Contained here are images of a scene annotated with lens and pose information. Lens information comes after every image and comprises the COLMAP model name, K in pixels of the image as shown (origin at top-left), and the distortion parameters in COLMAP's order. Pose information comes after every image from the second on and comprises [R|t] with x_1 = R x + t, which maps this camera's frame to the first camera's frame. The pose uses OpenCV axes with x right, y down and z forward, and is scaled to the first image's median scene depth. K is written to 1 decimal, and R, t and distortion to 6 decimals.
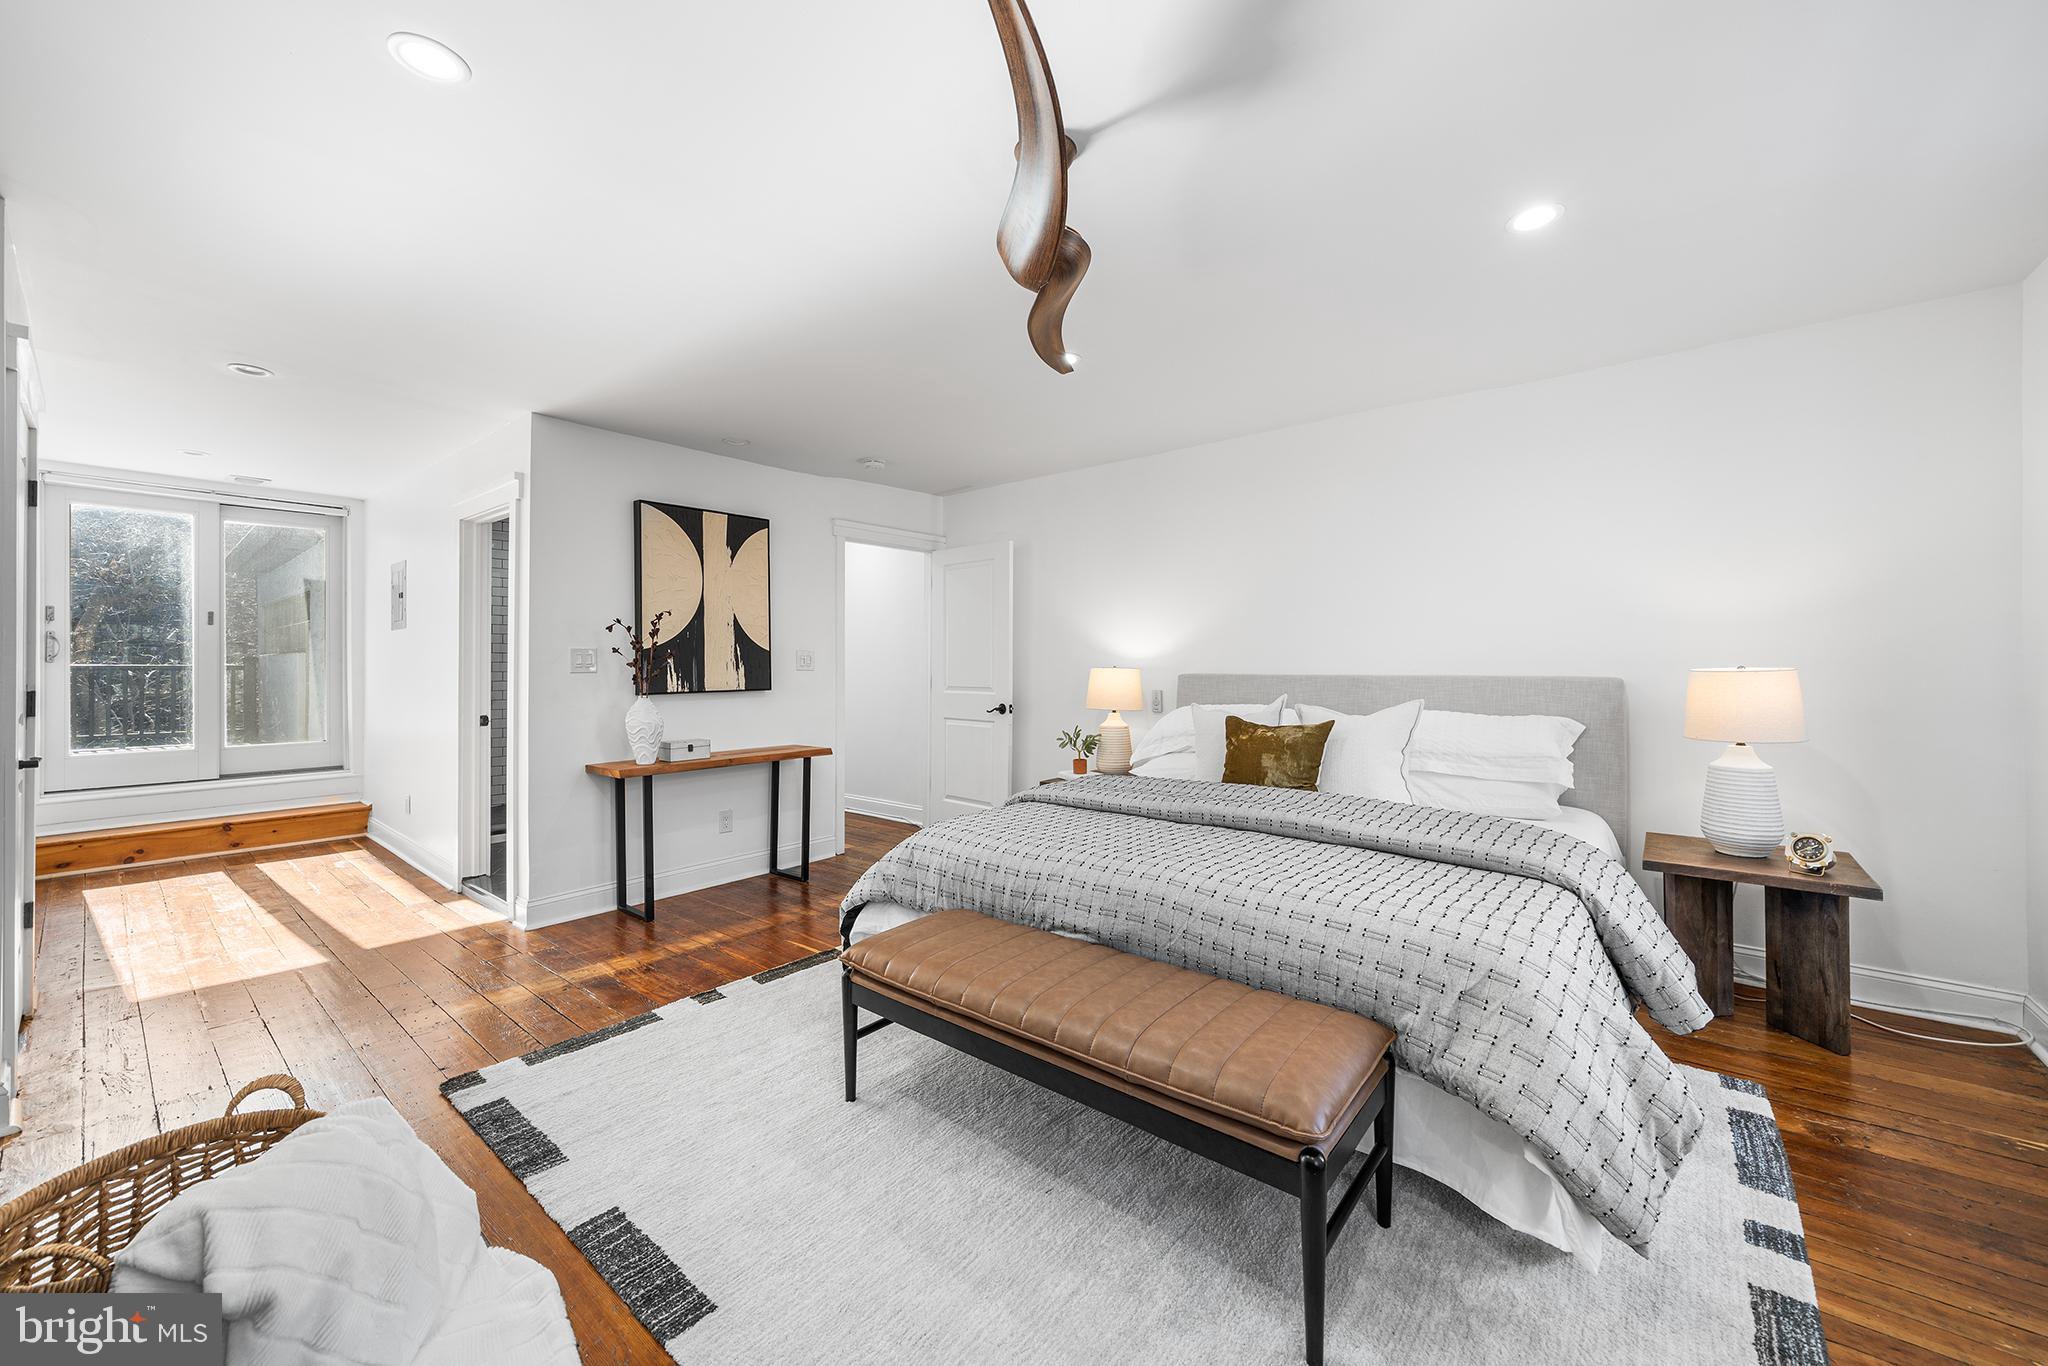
lens RADIAL K [[752.6, 0, 1010.6], [0, 752.6, 670.3], [0, 0, 1]] dist [-0.013064, 0.001045]
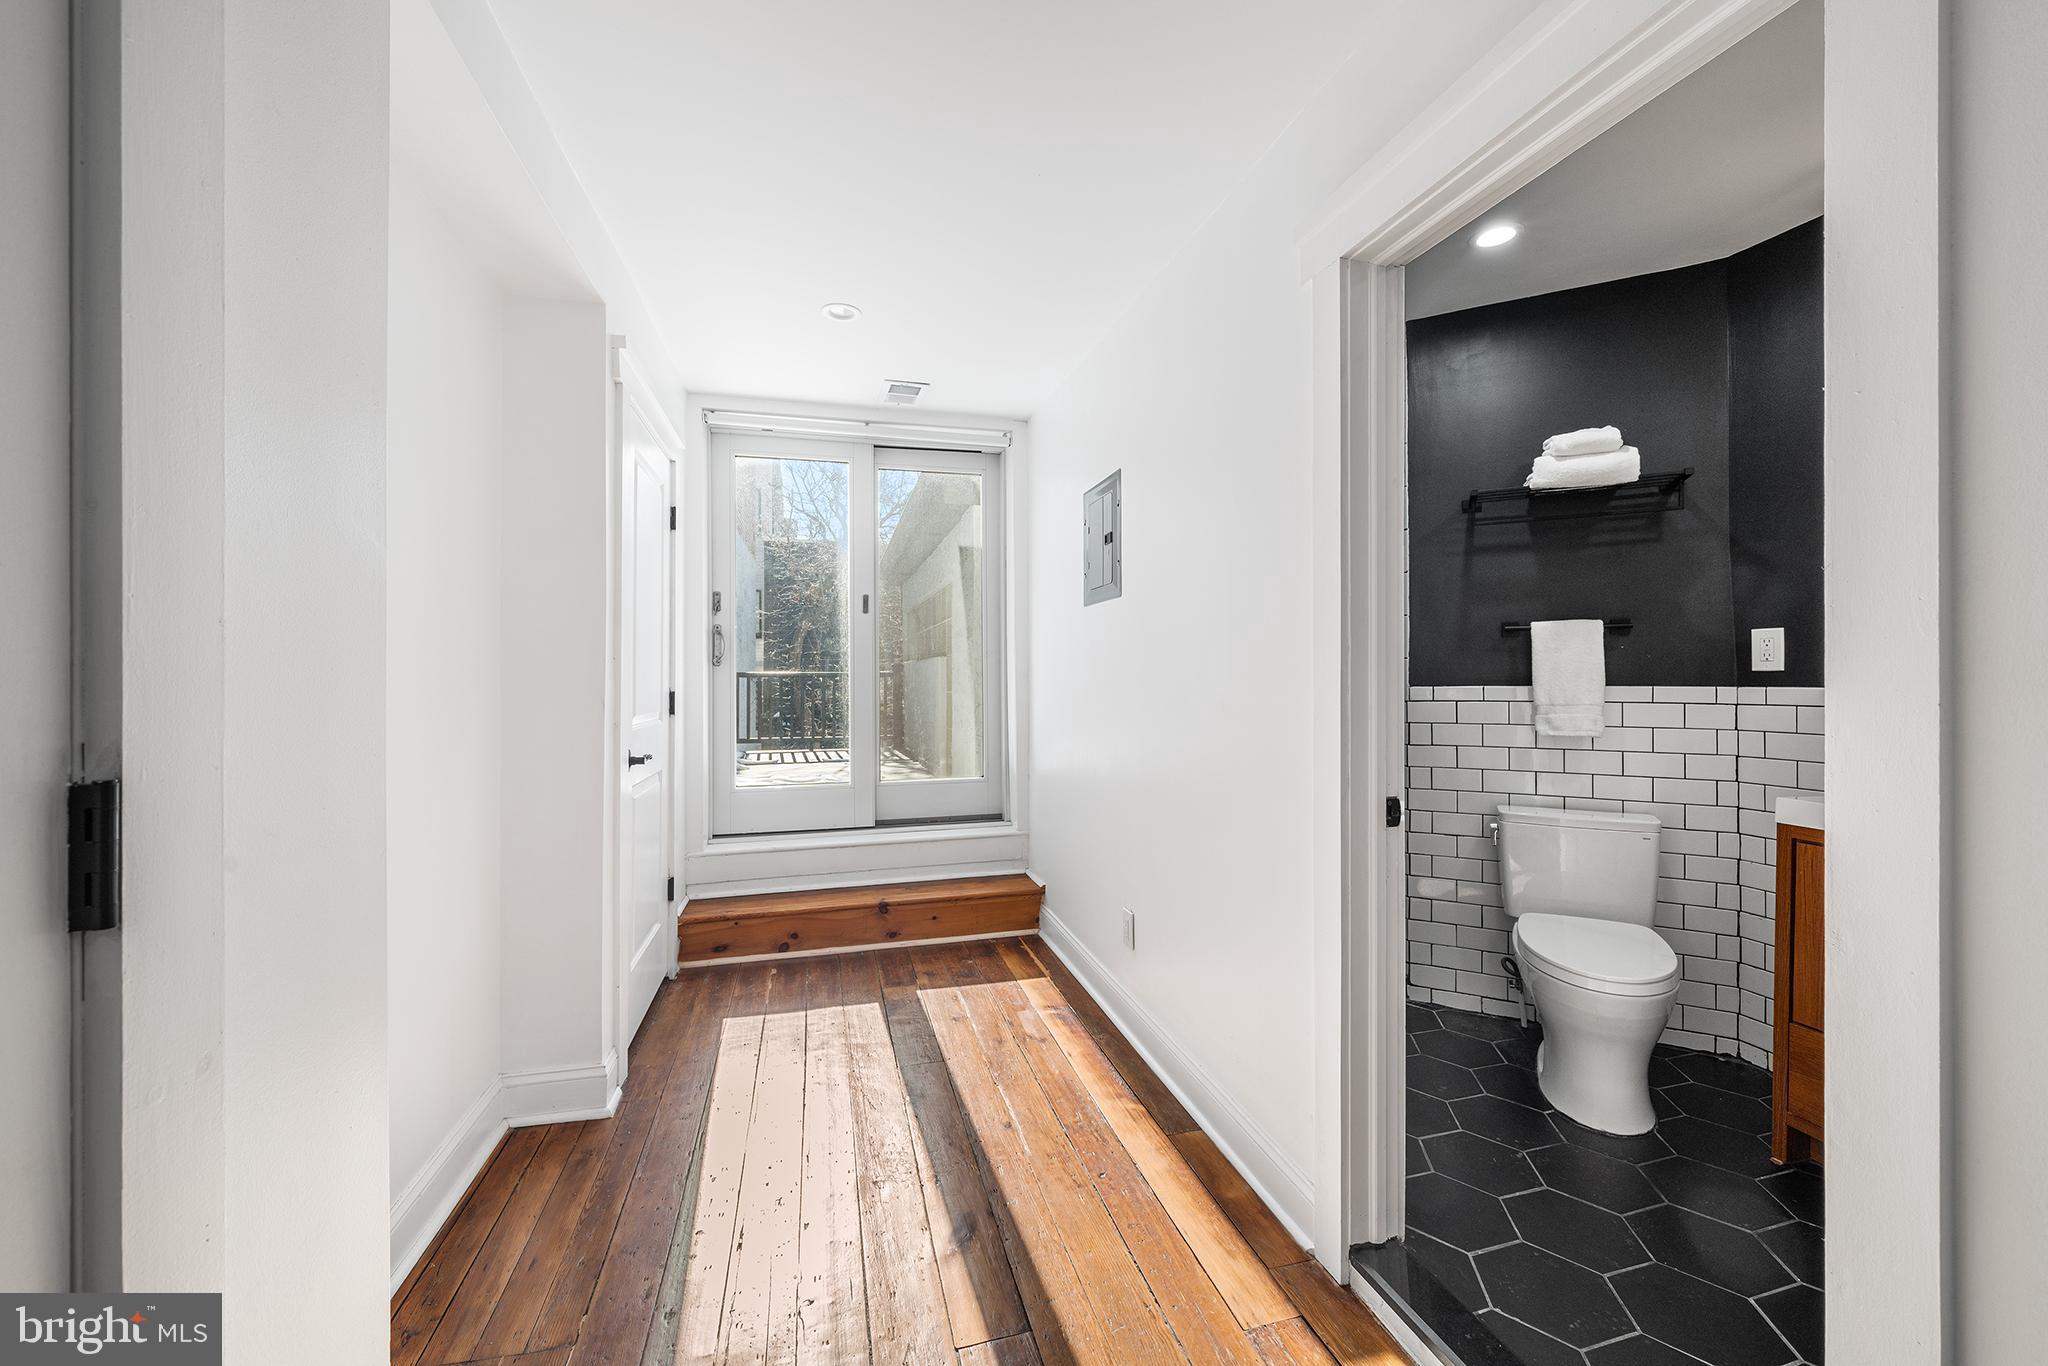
lens RADIAL K [[752.6, 0, 1026.4], [0, 752.6, 679.9], [0, 0, 1]] dist [-0.013064, 0.001045]
pose [[0.814100, 0.000174, -0.580724, -0.511278], [0.001136, 0.999998, 0.001892, 0.001589], [0.580723, -0.002200, 0.814098, 0.480607]]
